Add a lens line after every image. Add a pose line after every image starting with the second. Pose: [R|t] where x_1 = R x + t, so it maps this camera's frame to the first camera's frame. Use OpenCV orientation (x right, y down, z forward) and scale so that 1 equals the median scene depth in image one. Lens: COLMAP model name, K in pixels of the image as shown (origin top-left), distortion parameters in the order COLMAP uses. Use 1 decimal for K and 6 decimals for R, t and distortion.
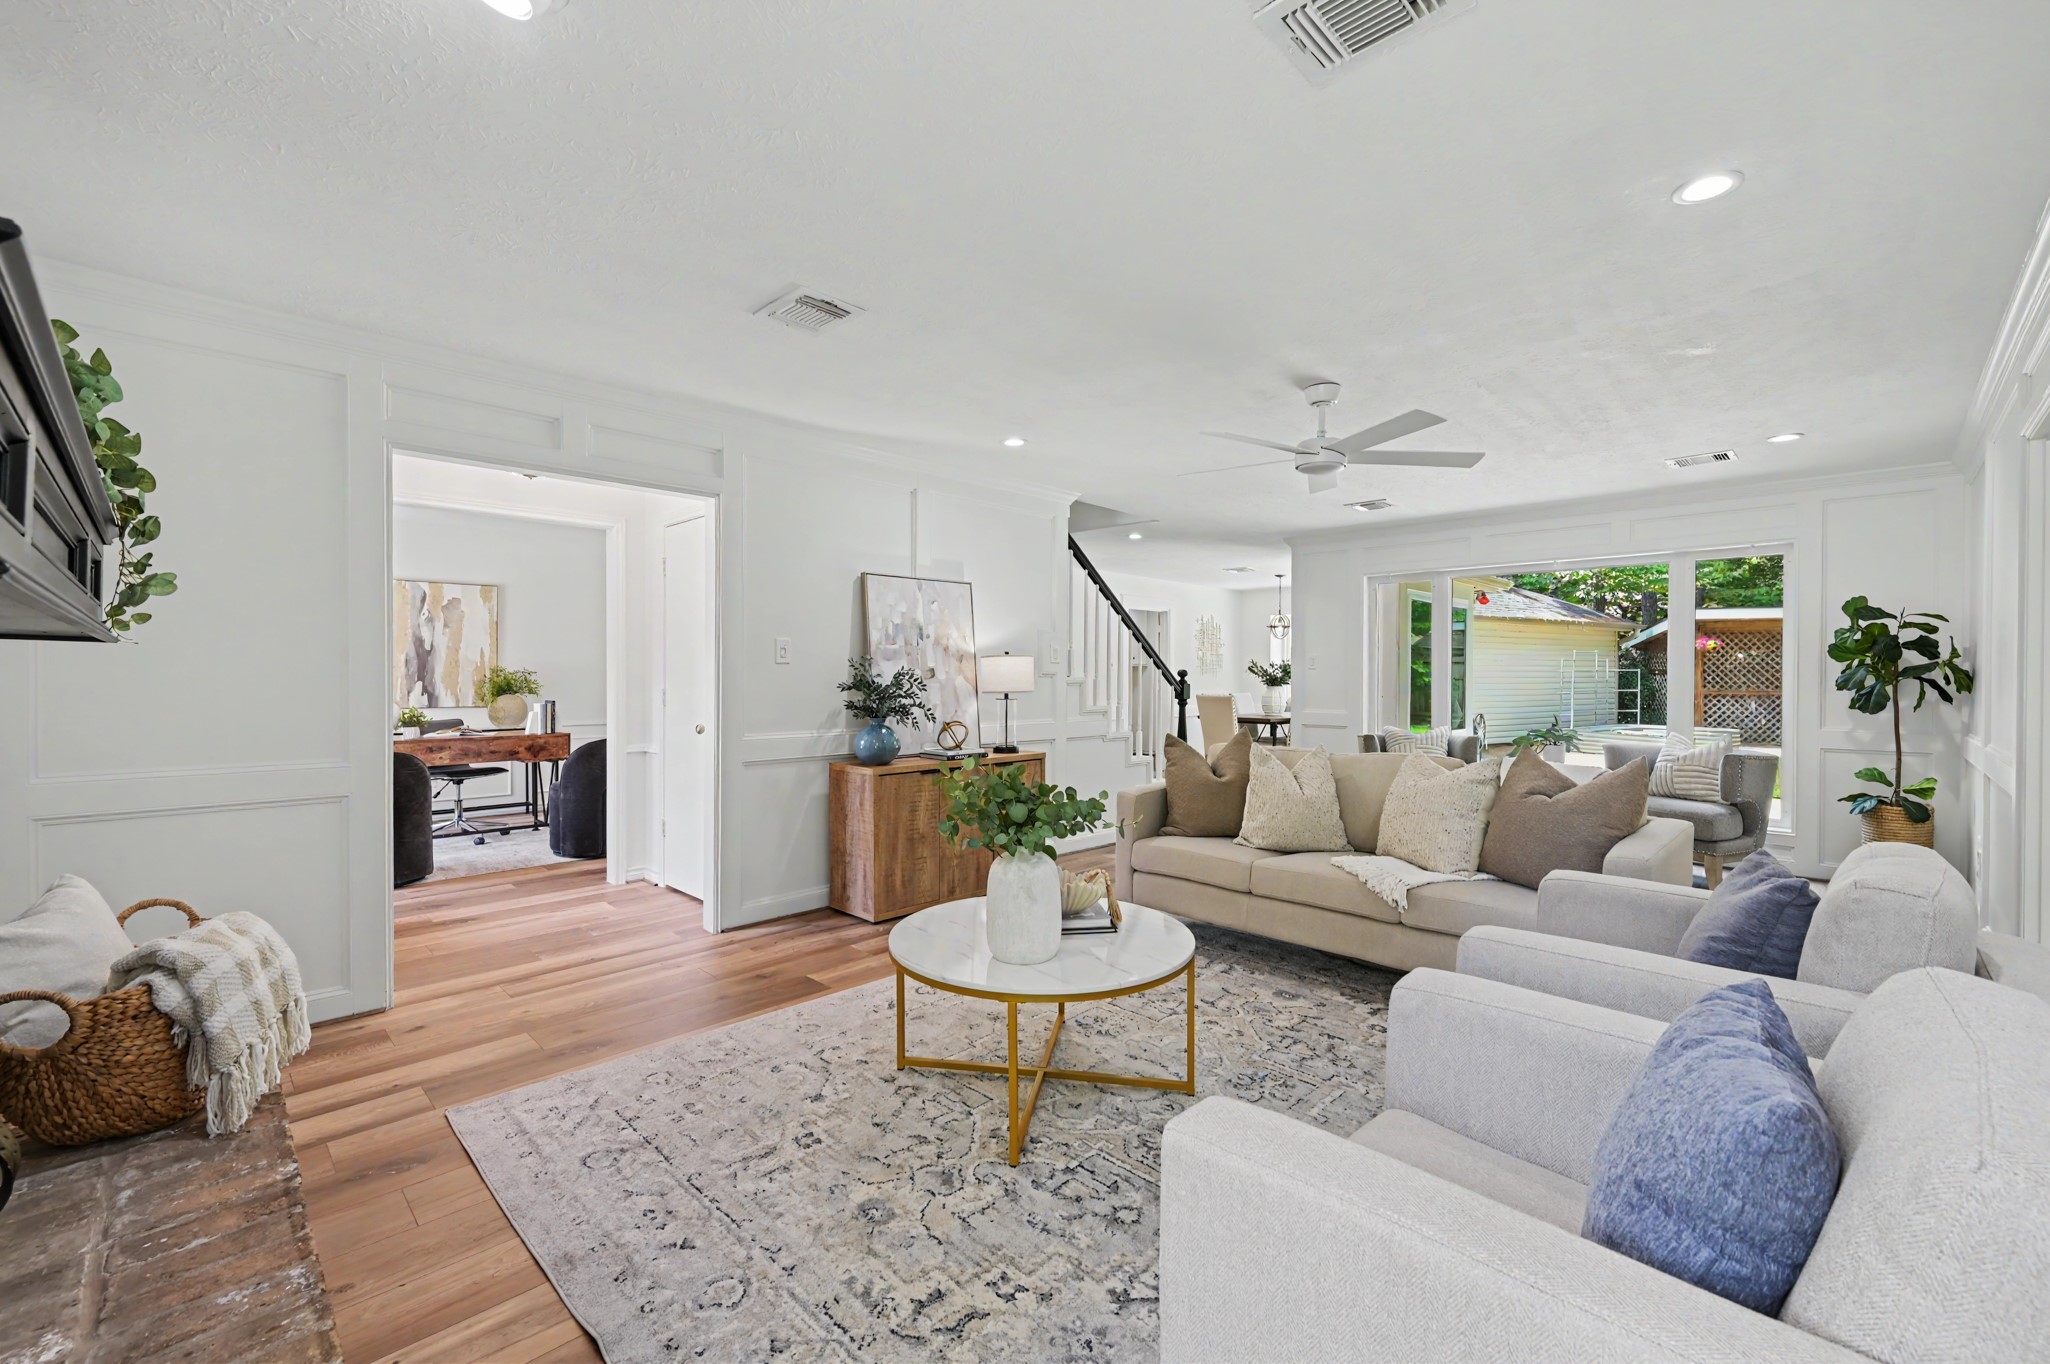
lens RADIAL K [[833.6, 0, 1004.0], [0, 833.6, 680.7], [0, 0, 1]] dist [0.004204, 0.000330]
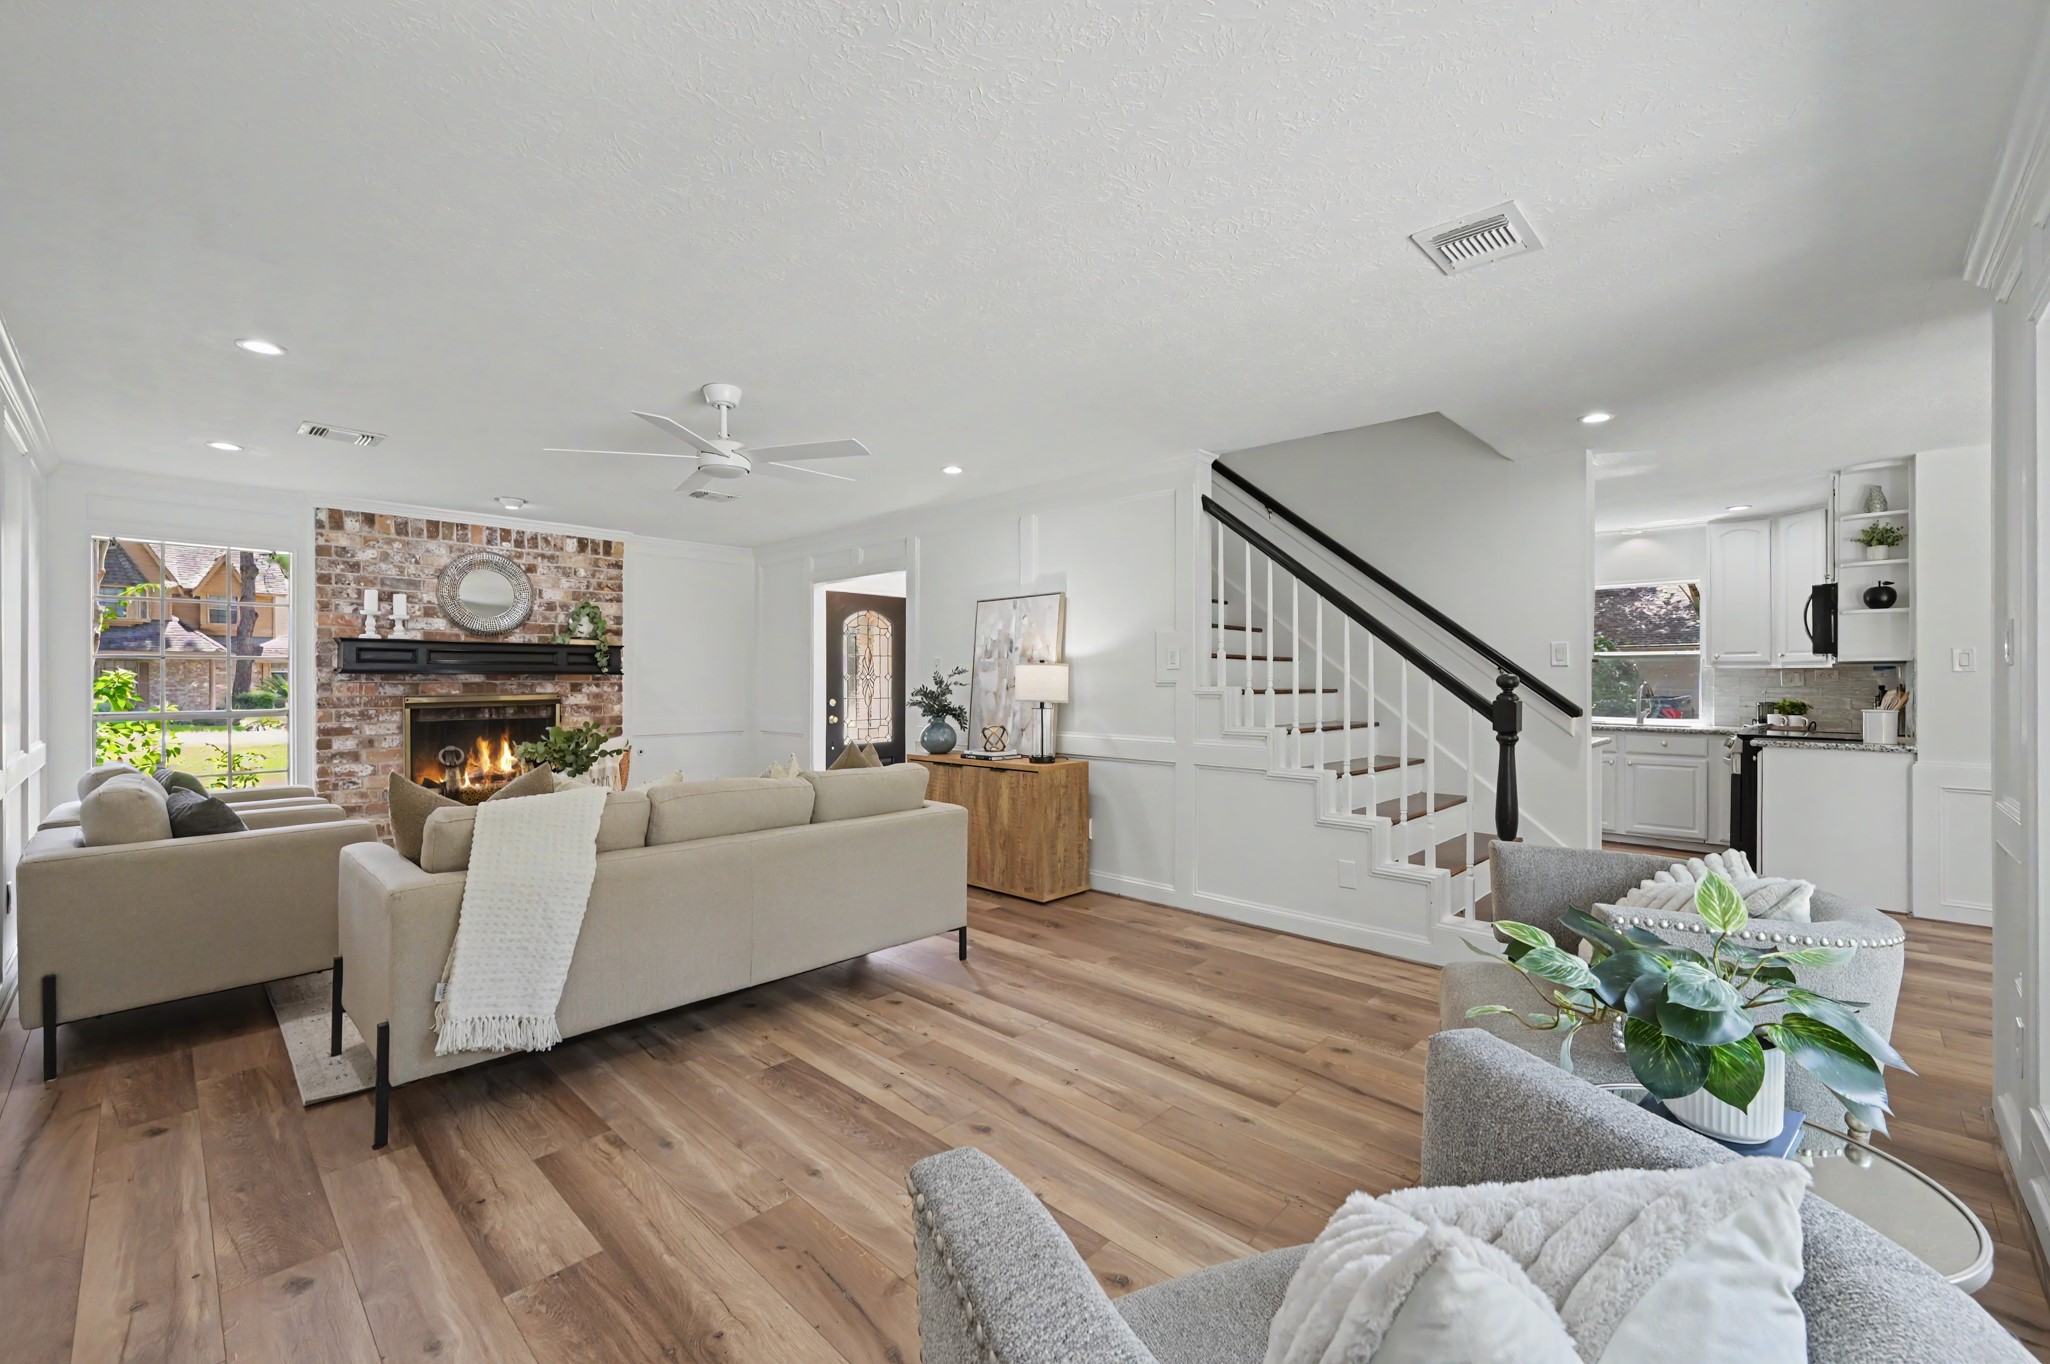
lens RADIAL K [[833.6, 0, 1016.8], [0, 833.6, 678.1], [0, 0, 1]] dist [0.004204, 0.000330]
pose [[0.024475, -0.009340, -0.999657, 1.207313], [-0.007076, 0.999930, -0.009516, -0.005120], [0.999675, 0.007307, 0.024407, 1.167410]]
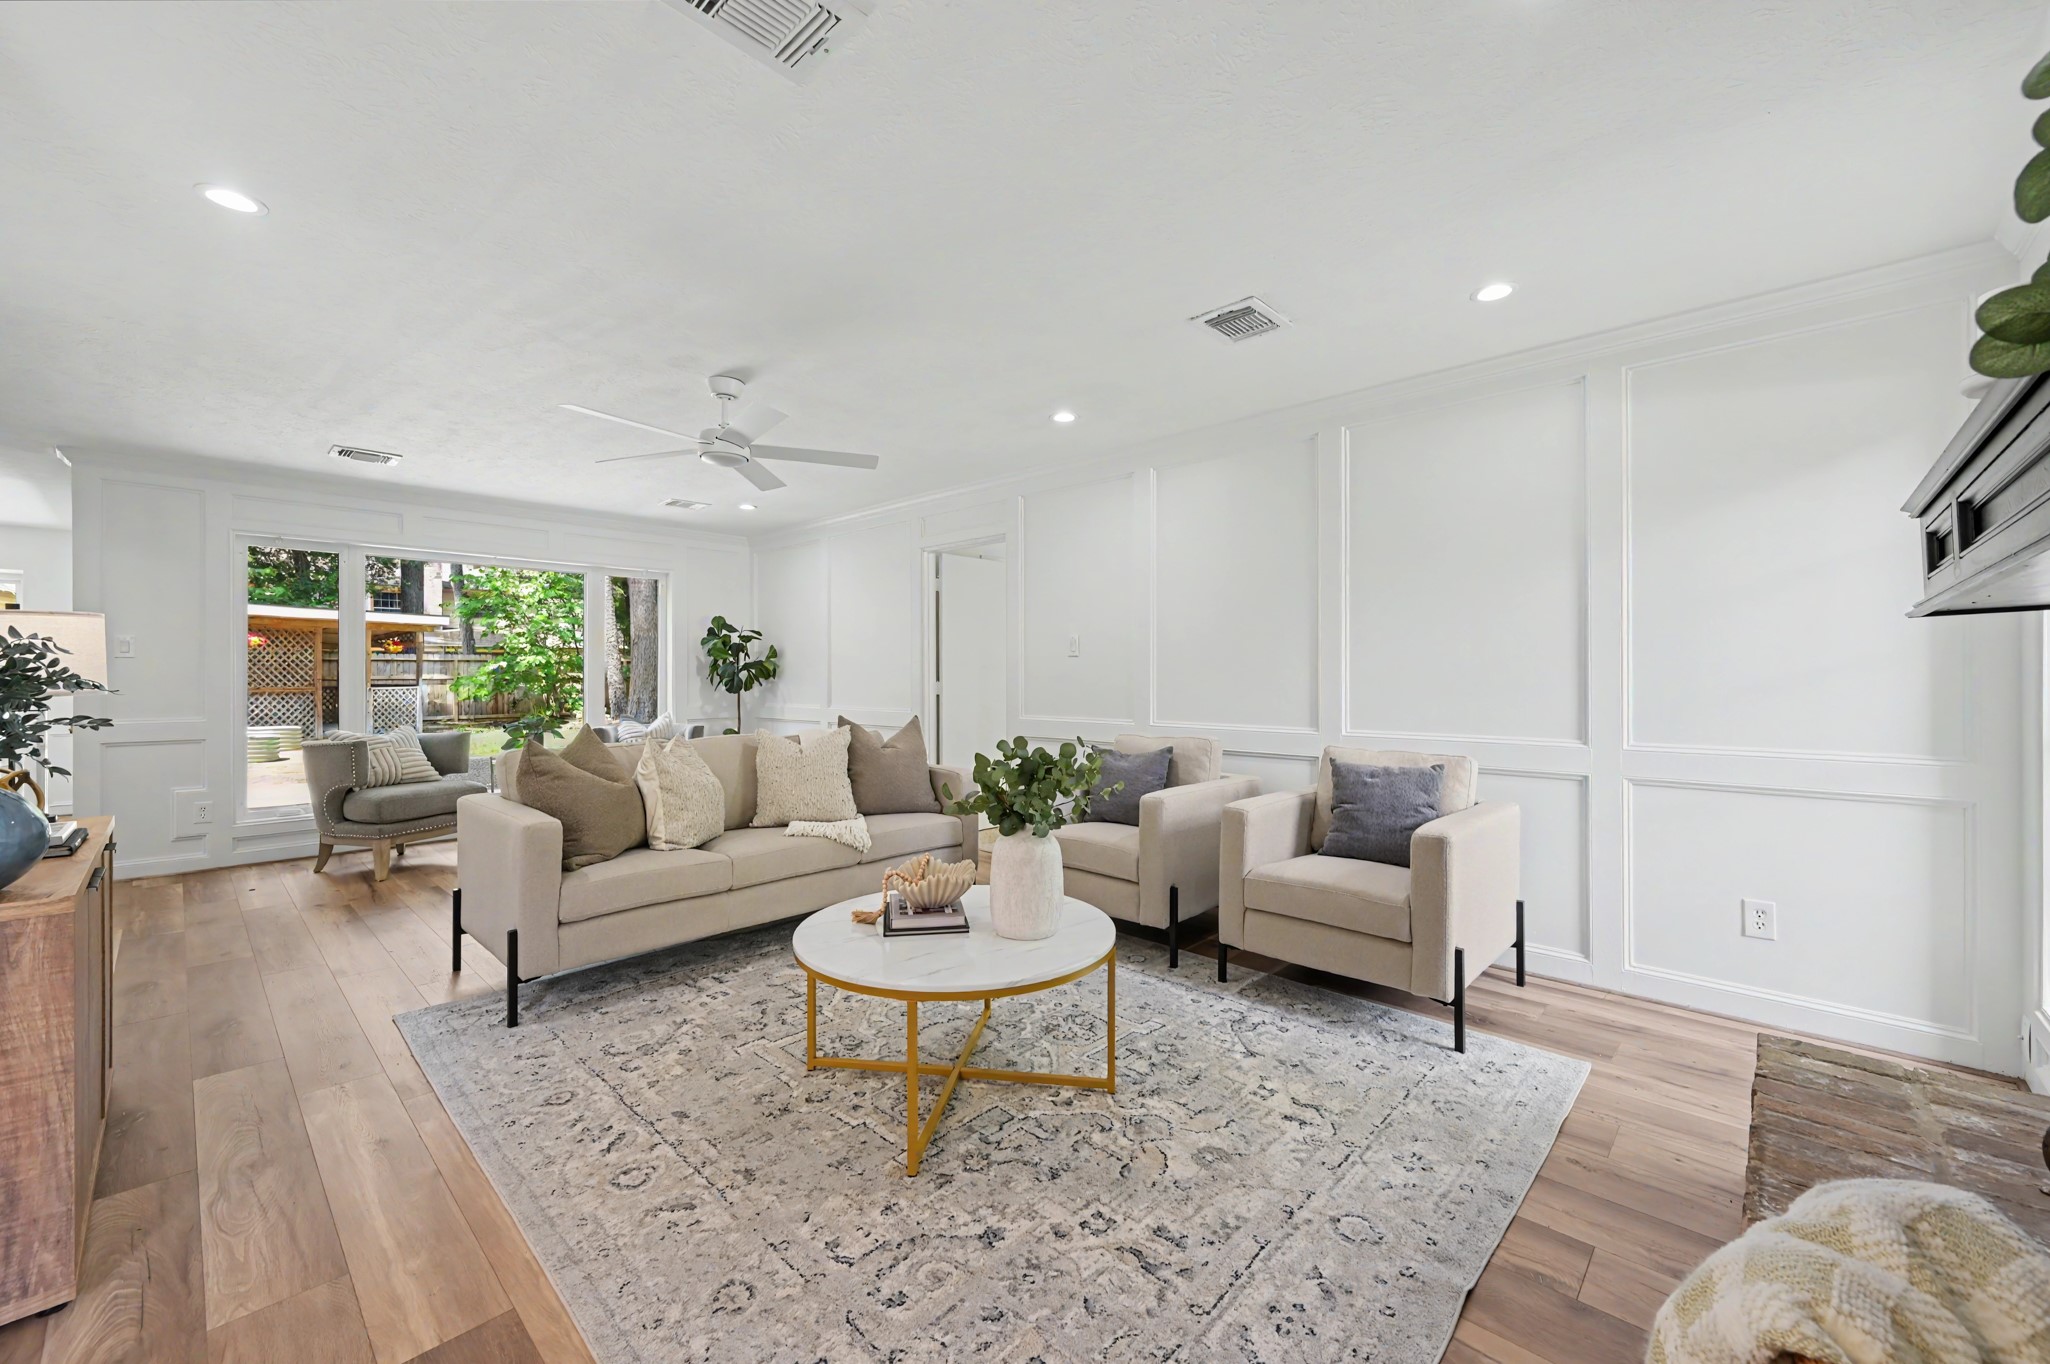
lens RADIAL K [[817.6, 0, 1025.5], [0, 817.6, 676.2], [0, 0, 1]] dist [0.000034, 0.000268]
pose [[-0.032634, -0.004457, 0.999457, -0.545291], [0.009513, 0.999943, 0.004770, 0.007572], [-0.999422, 0.009664, -0.032589, 0.579927]]
